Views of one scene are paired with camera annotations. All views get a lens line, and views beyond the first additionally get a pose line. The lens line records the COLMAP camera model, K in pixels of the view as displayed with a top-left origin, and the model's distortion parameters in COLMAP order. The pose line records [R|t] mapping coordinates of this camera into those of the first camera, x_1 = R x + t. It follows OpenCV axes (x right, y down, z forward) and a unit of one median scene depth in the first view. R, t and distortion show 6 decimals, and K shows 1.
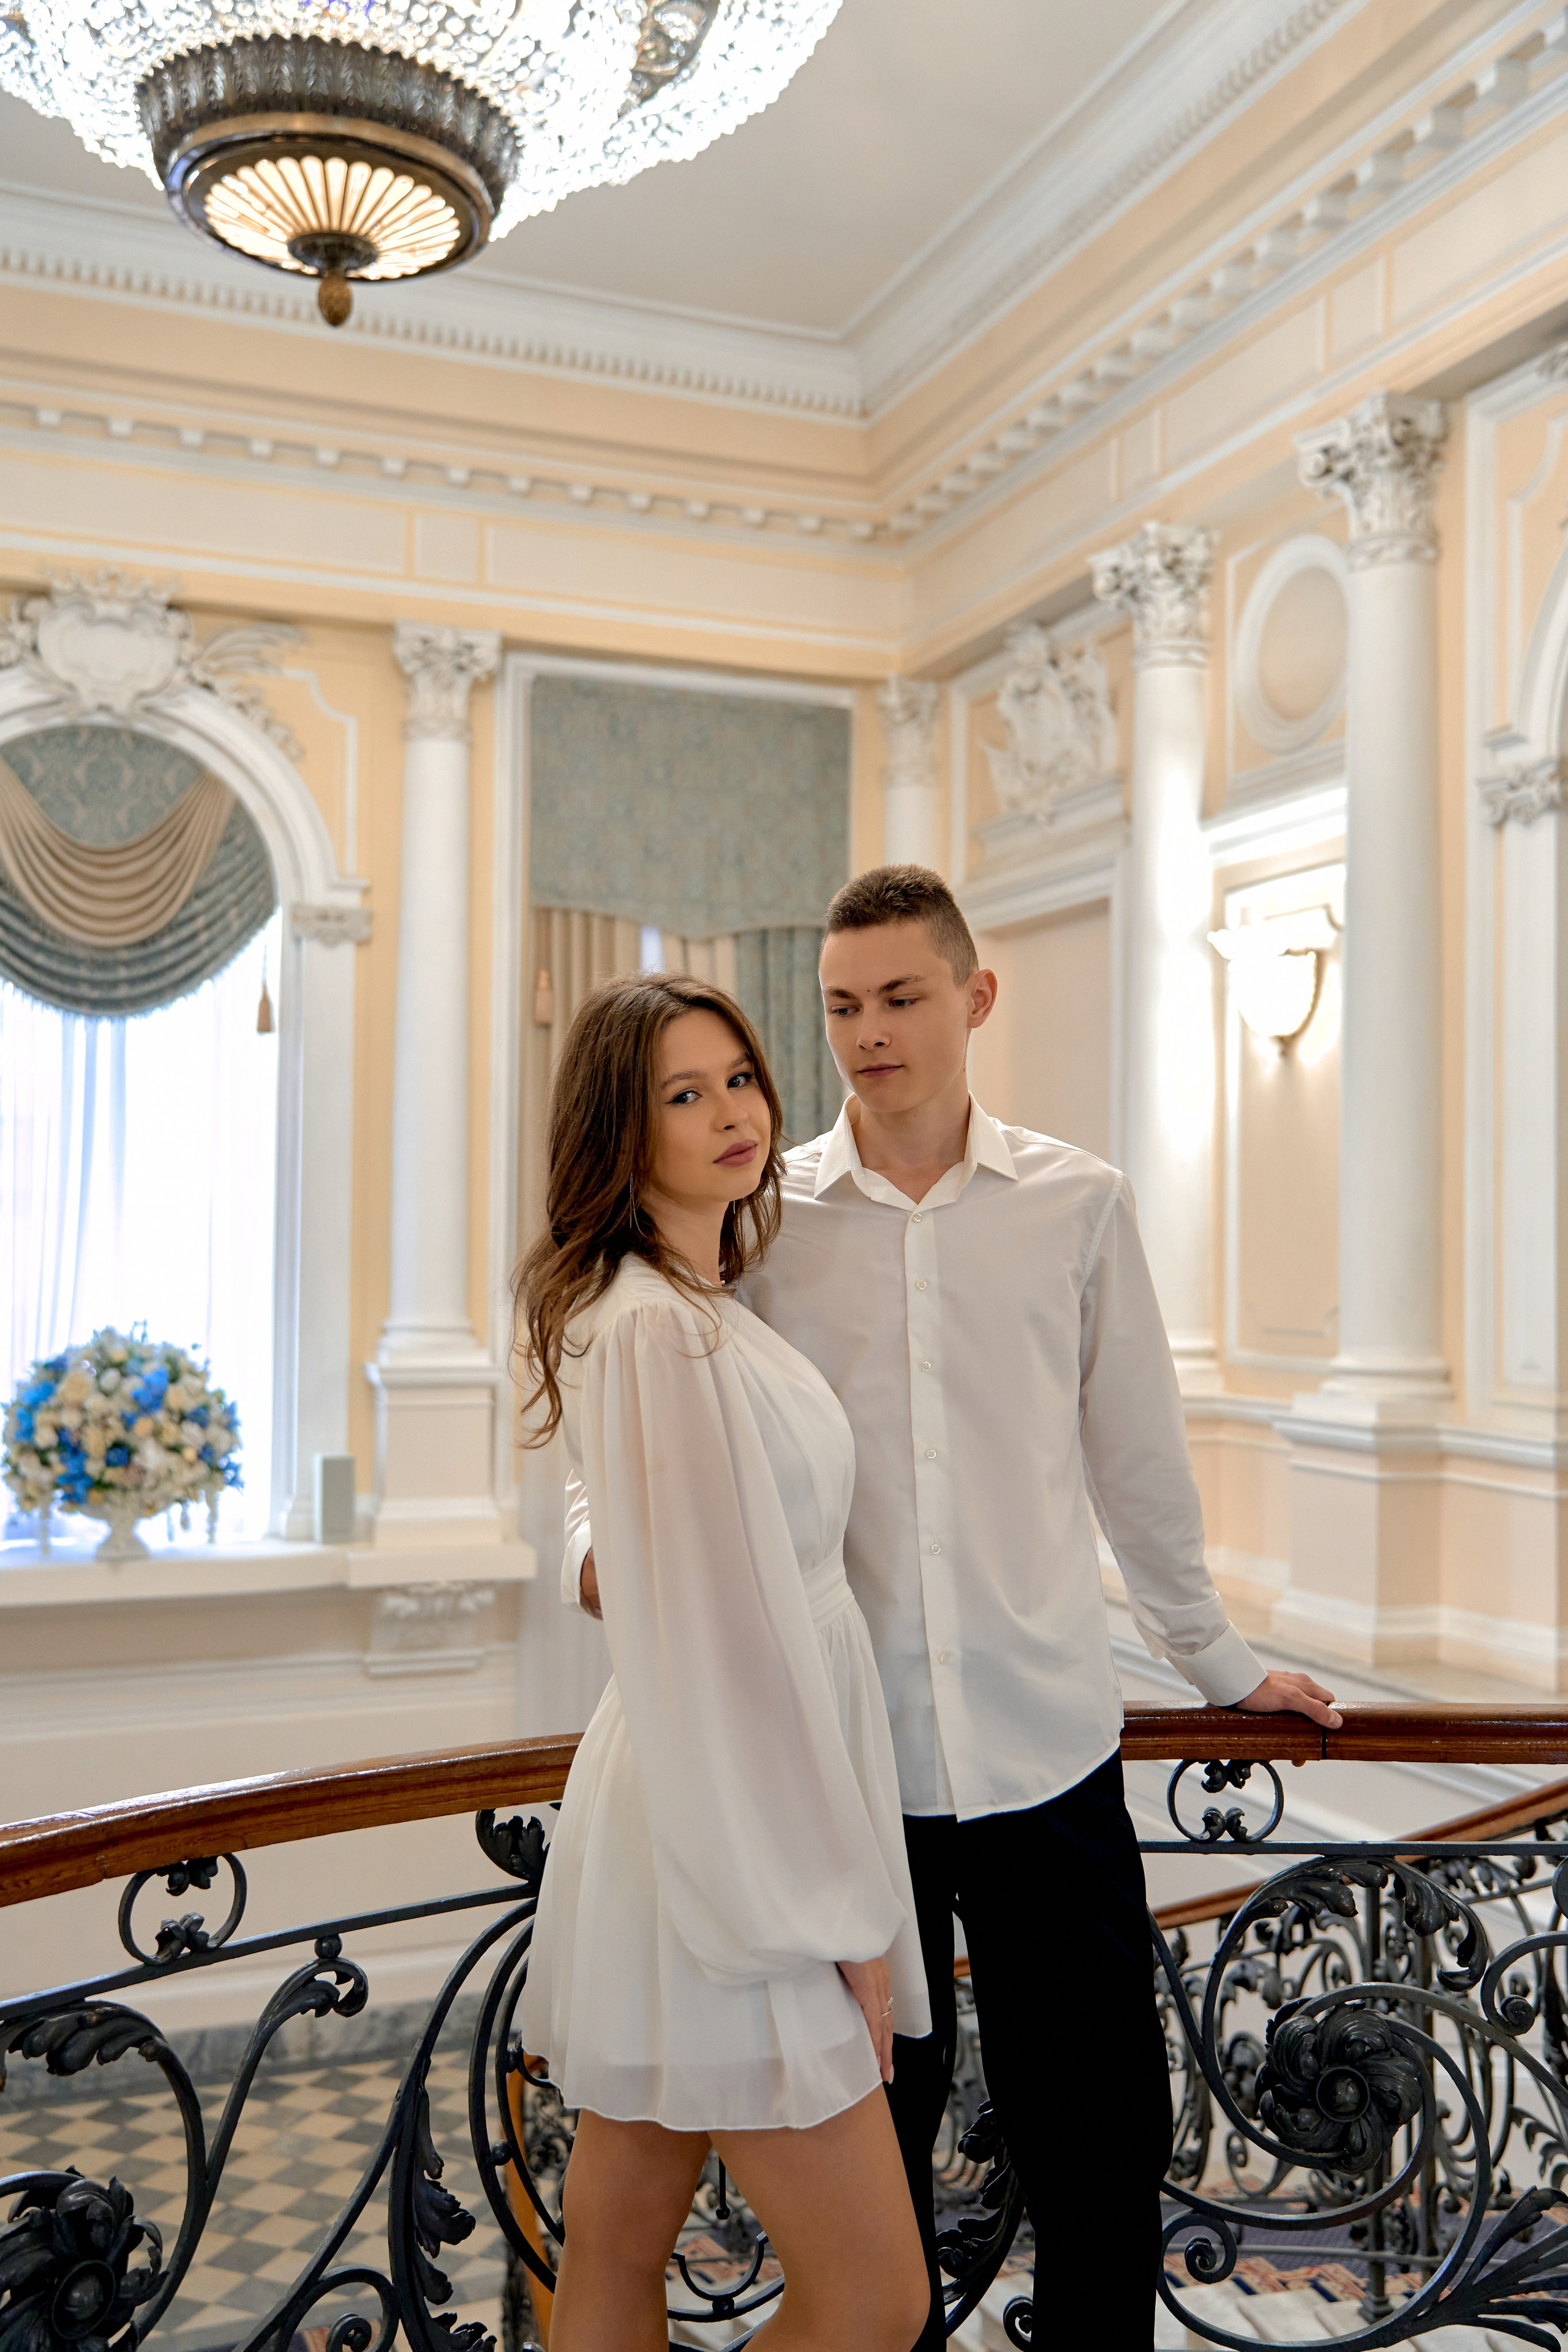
lens RADIAL K [[2191.7, 0, 765.4], [0, 2191.7, 1174.1], [0, 0, 1]] dist [0.015034, 0.057890]
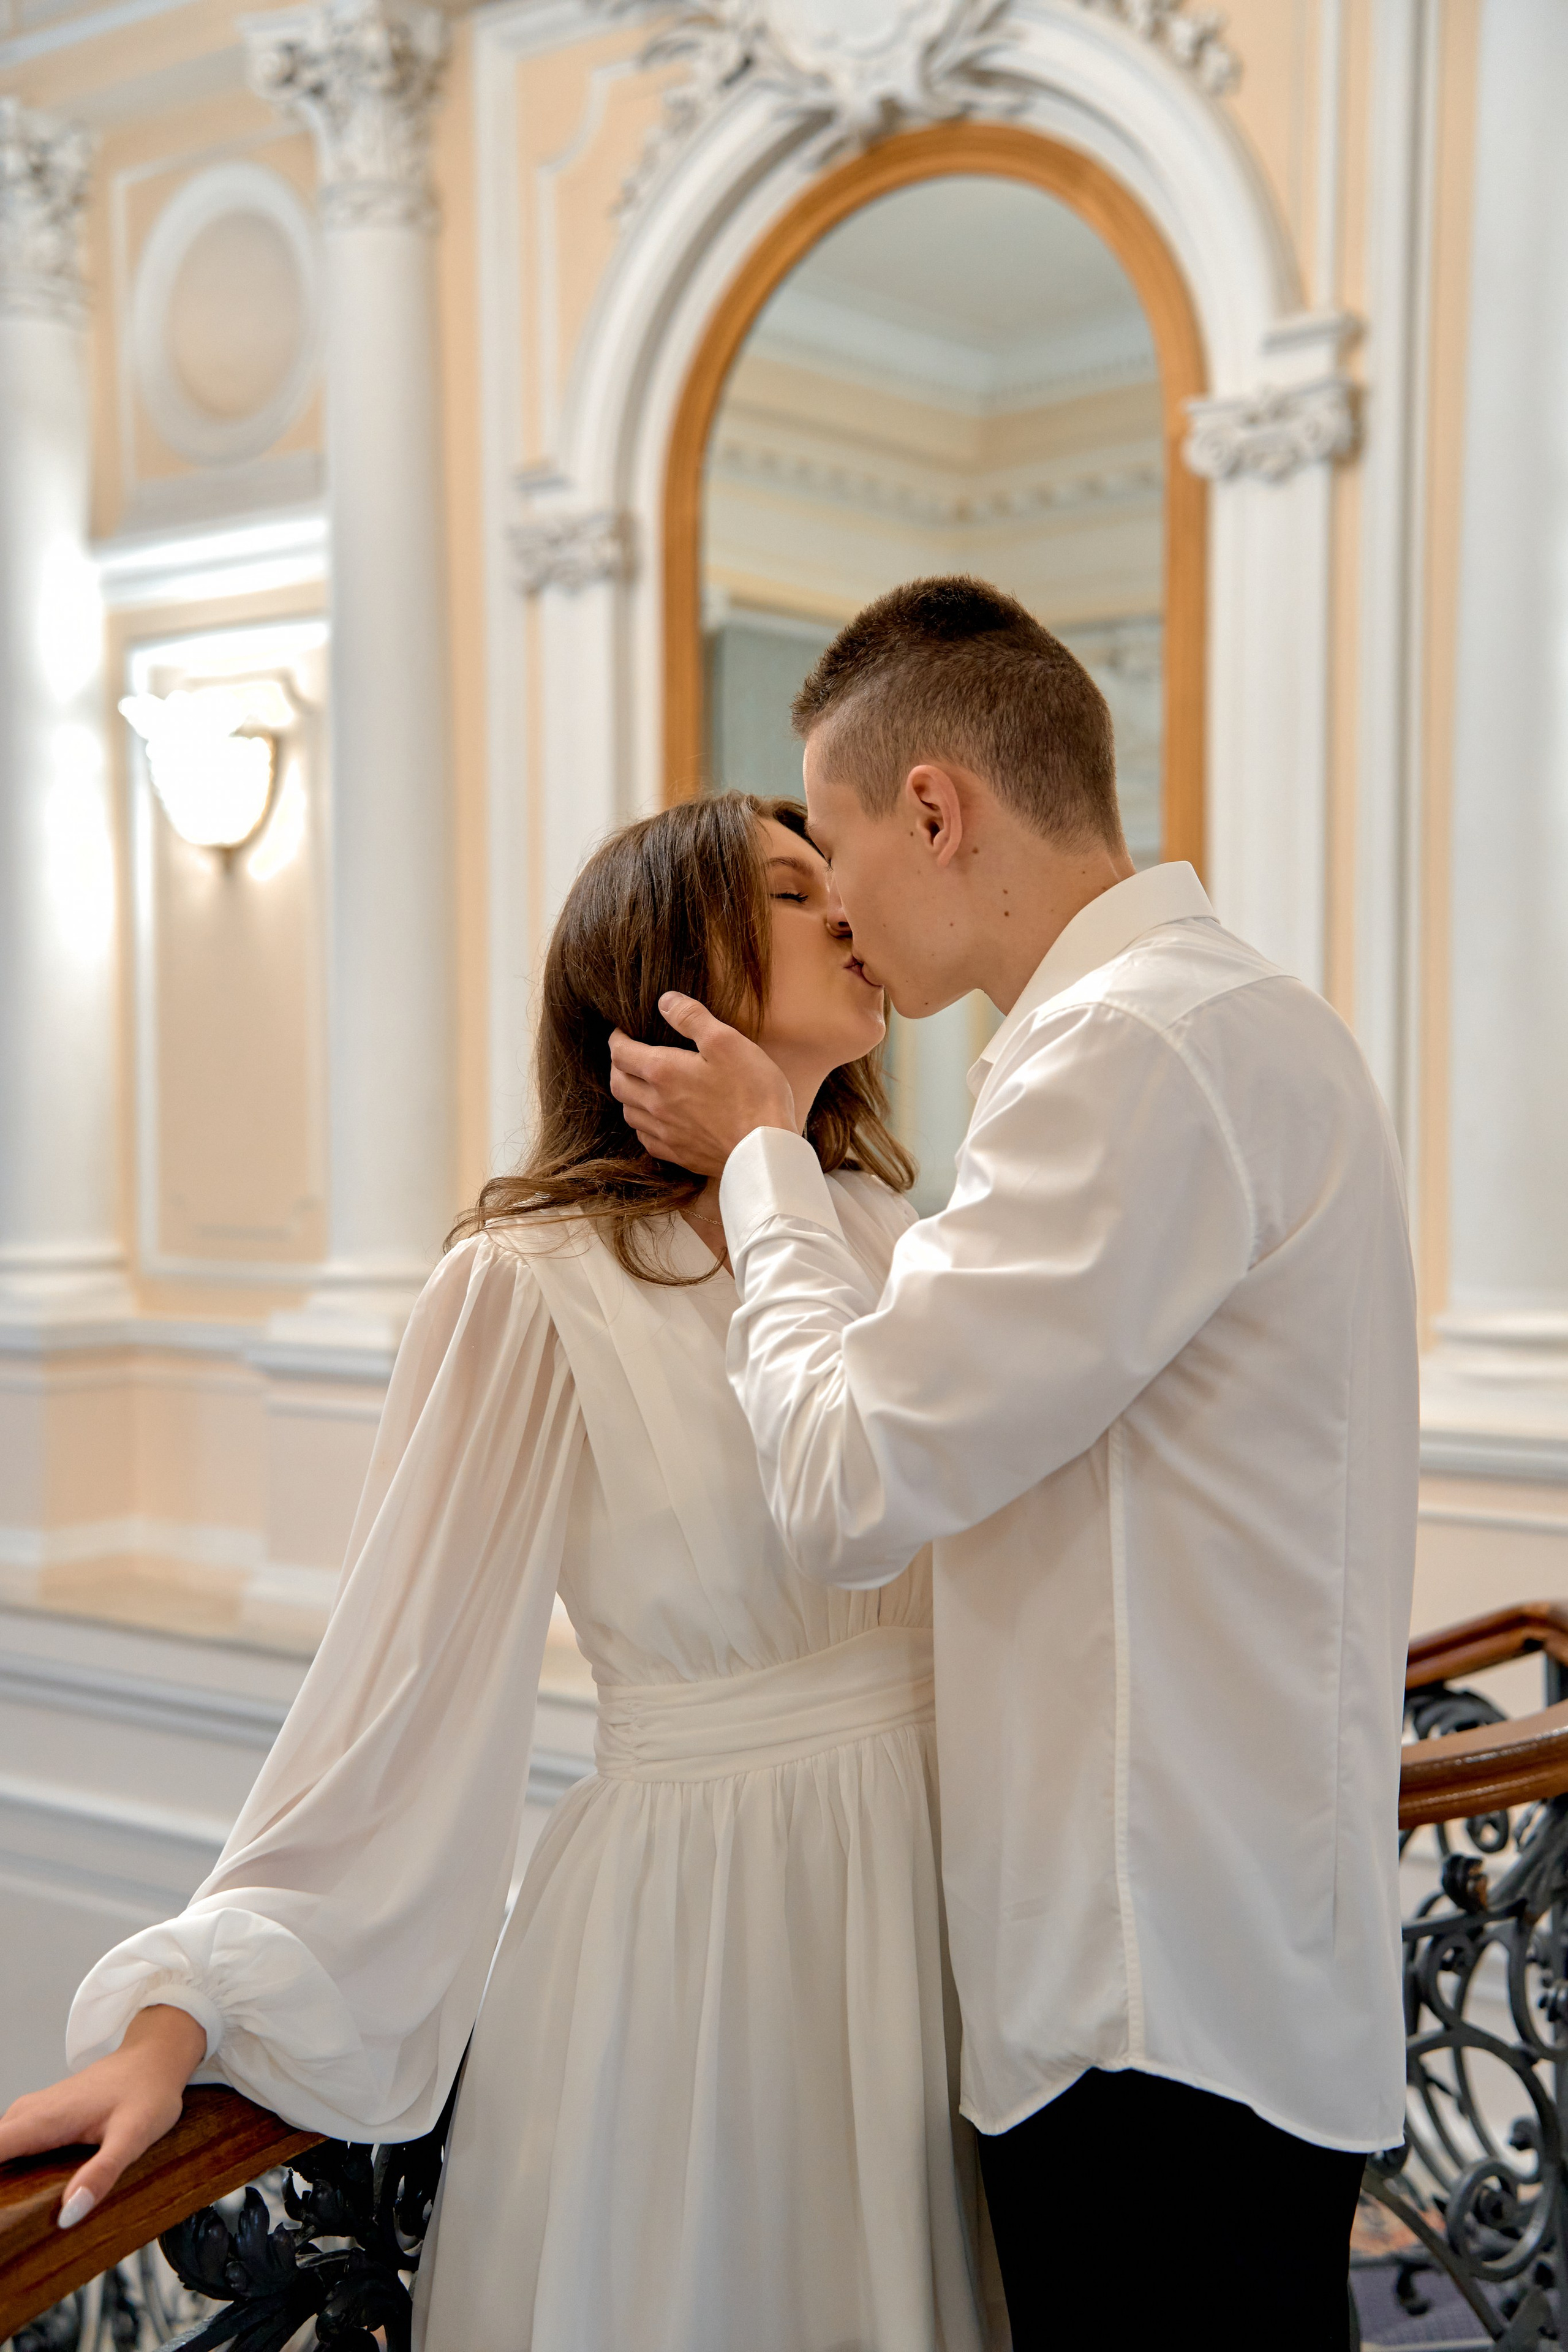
lens RADIAL K [[2745.8, 0, 774.8], [0, 2745.8, 1139.0], [0, 0, 1]] dist [0.196526, 0.003405]
pose [[0.857218, -0.018686, 0.514614, -0.096125], [-0.003922, 0.999076, 0.042809, -0.002566], [-0.514939, -0.038715, 0.856352, 0.073478]]
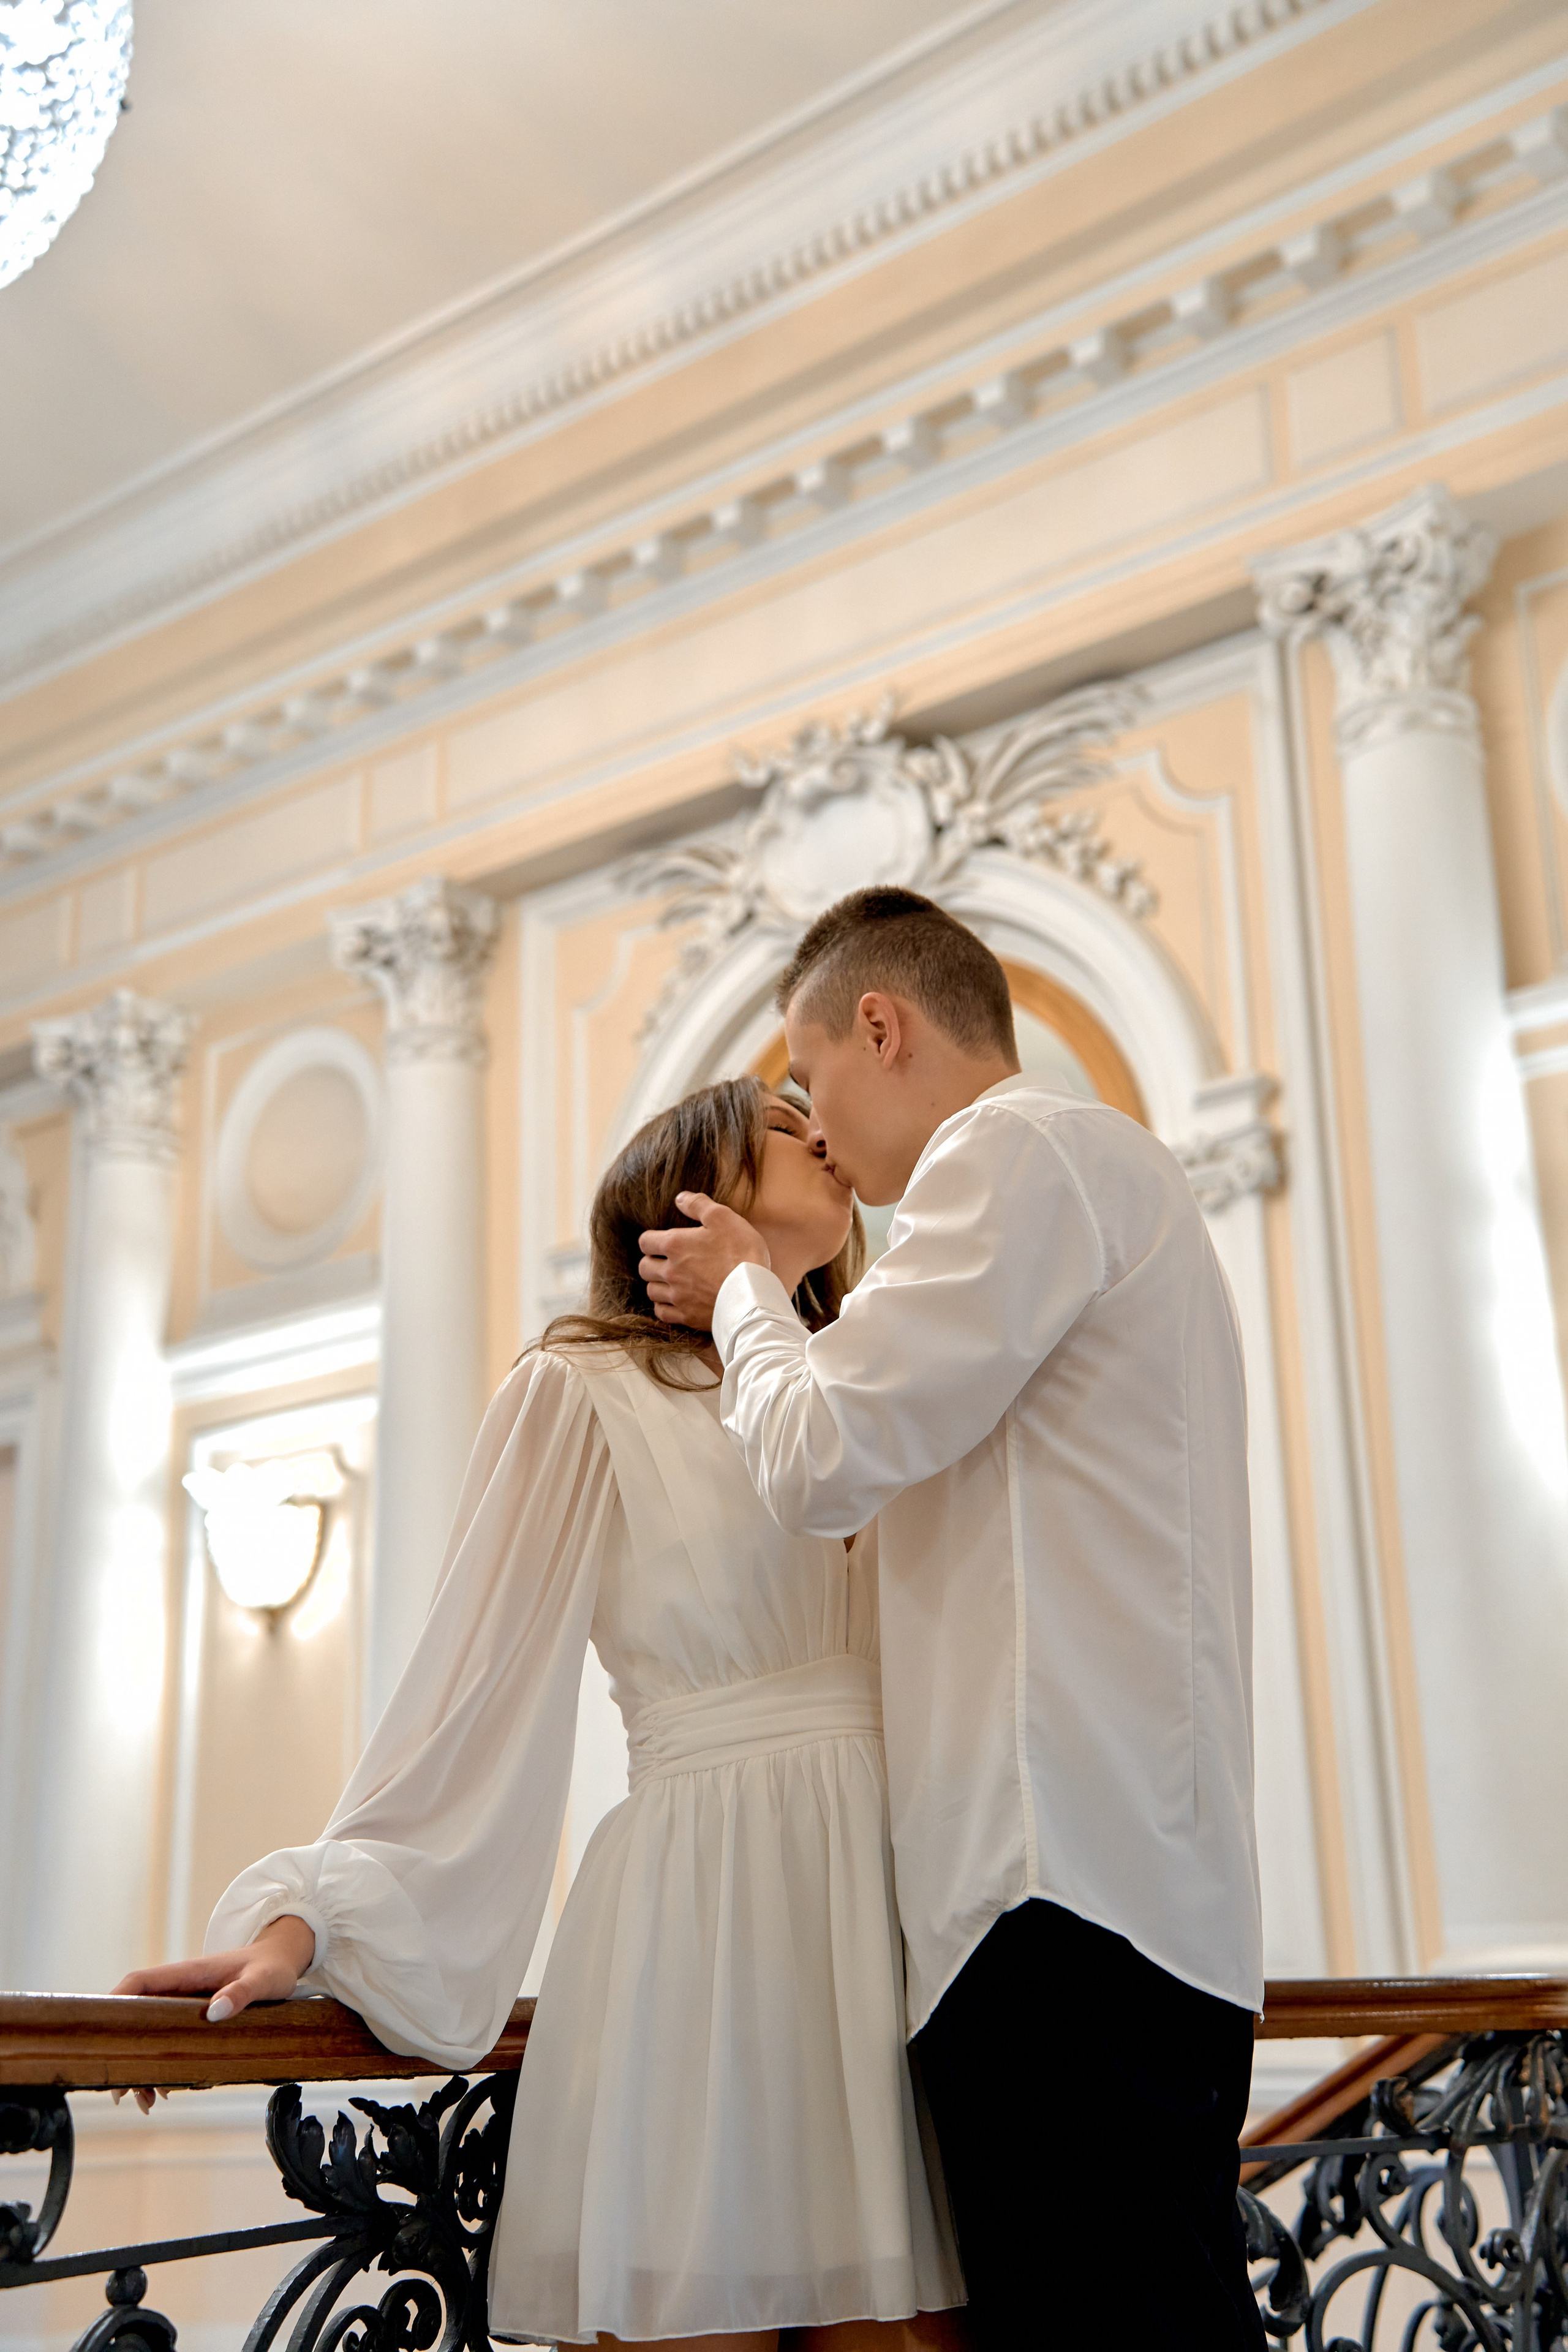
lens RADIAL K [[2707.6, 0, 779.2], [0, 2707.6, 1184.4], [0, 0, 1]] dist [0.146722, -0.017760]
pose [[0.860846, 0.125866, 0.493053, -0.118141], [0.015728, 0.961883, -0.273008, 0.064745], [-0.508622, 0.242772, 0.826054, 0.032831]]
